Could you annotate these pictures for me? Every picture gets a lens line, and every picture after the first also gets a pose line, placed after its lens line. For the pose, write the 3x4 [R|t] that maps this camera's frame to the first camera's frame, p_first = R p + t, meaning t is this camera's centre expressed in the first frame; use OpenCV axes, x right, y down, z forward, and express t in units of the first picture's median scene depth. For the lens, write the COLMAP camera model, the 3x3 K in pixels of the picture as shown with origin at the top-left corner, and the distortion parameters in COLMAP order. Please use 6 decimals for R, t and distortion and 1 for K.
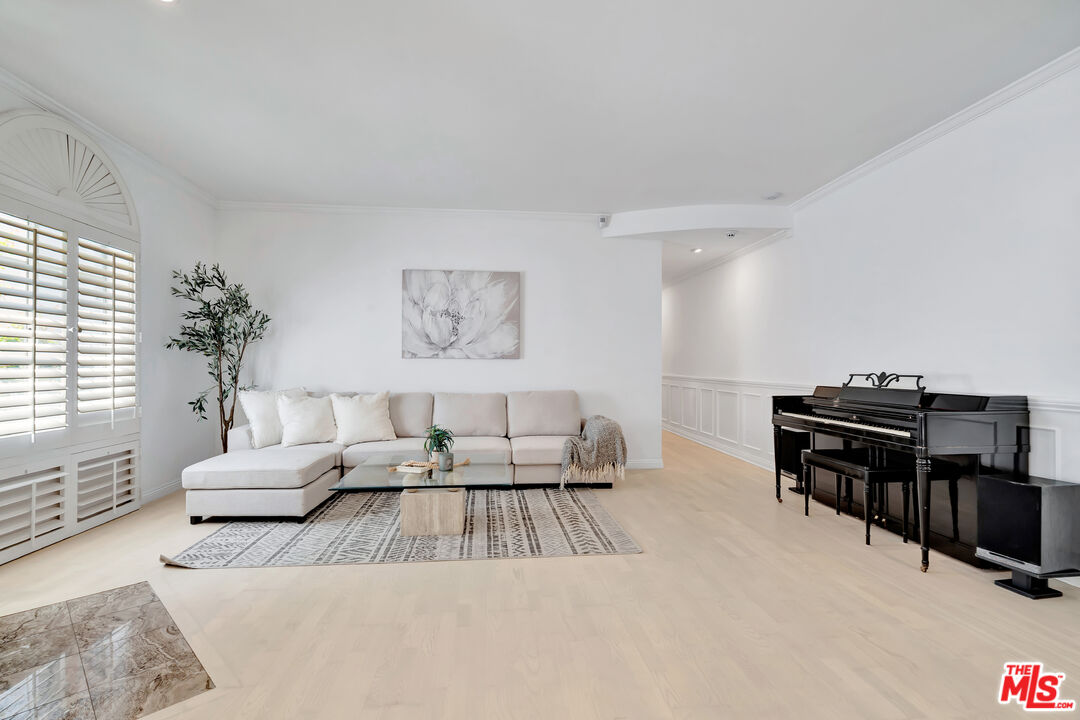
lens RADIAL K [[491.4, 0, 533.8], [0, 491.4, 369.2], [0, 0, 1]] dist [-0.004895, 0.001442]
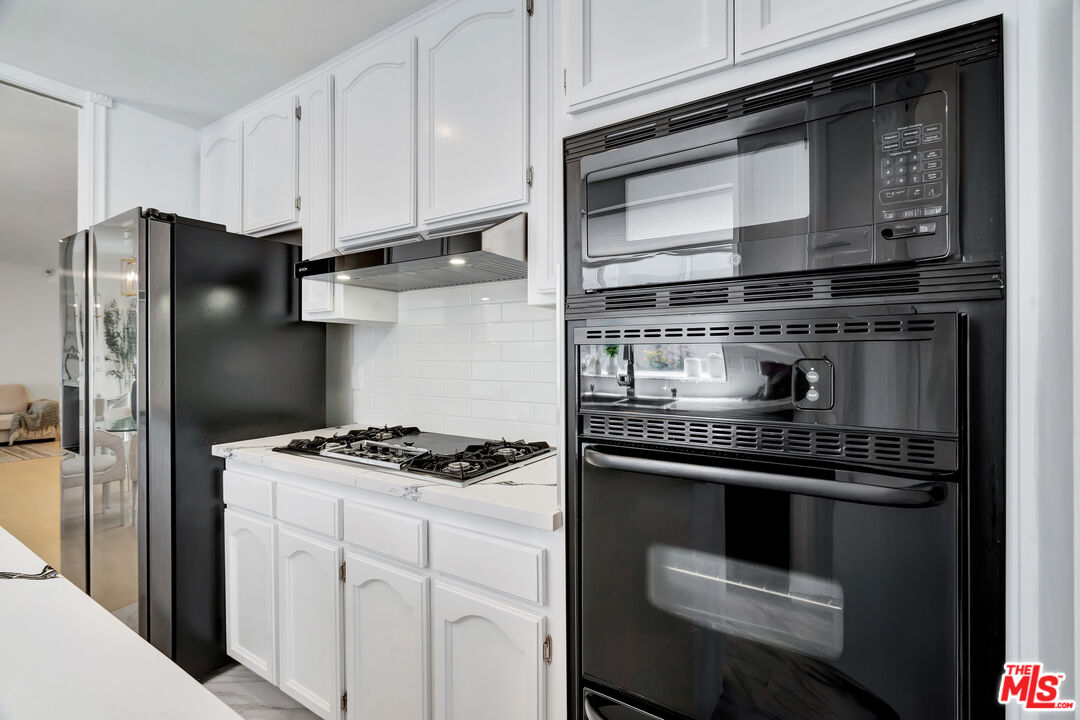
lens RADIAL K [[491.4, 0, 540.7], [0, 491.4, 359.0], [0, 0, 1]] dist [-0.004895, 0.001442]
pose [[0.612766, 0.003200, 0.790258, -0.144364], [0.001387, 0.999986, -0.005125, -0.024785], [-0.790263, 0.004237, 0.612753, -1.328921]]
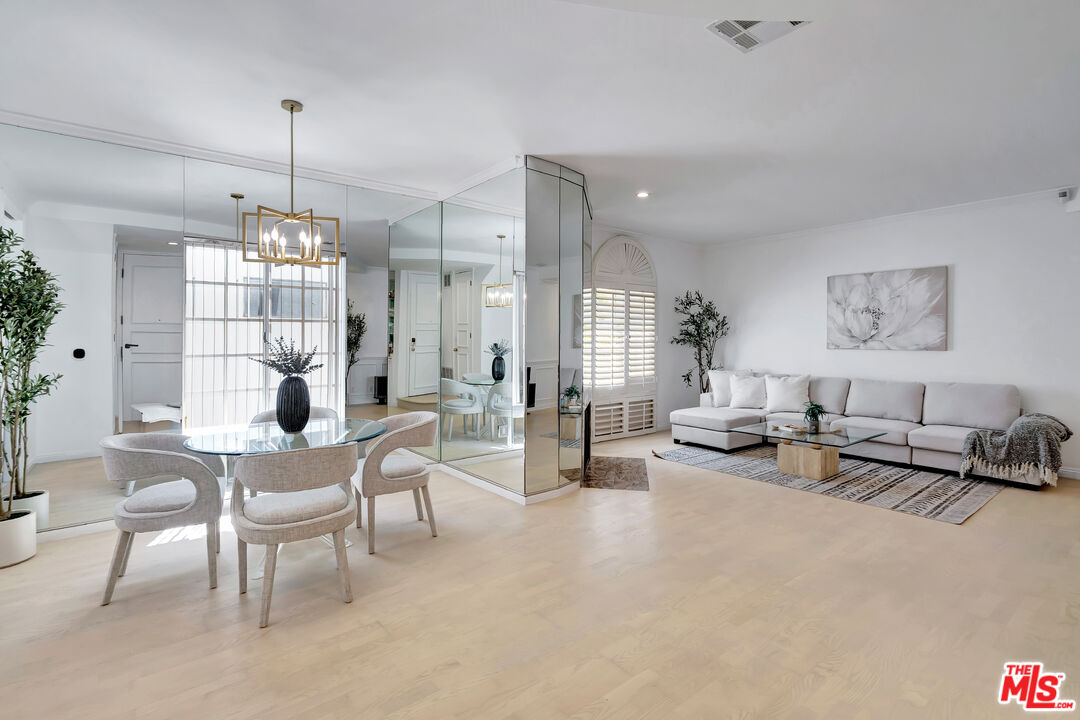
lens RADIAL K [[491.4, 0, 538.3], [0, 491.4, 352.2], [0, 0, 1]] dist [-0.004895, 0.001442]
pose [[0.538956, 0.013687, -0.842223, 0.436788], [-0.005470, 0.999904, 0.012749, -0.030251], [0.842316, -0.002264, 0.538979, -0.312030]]
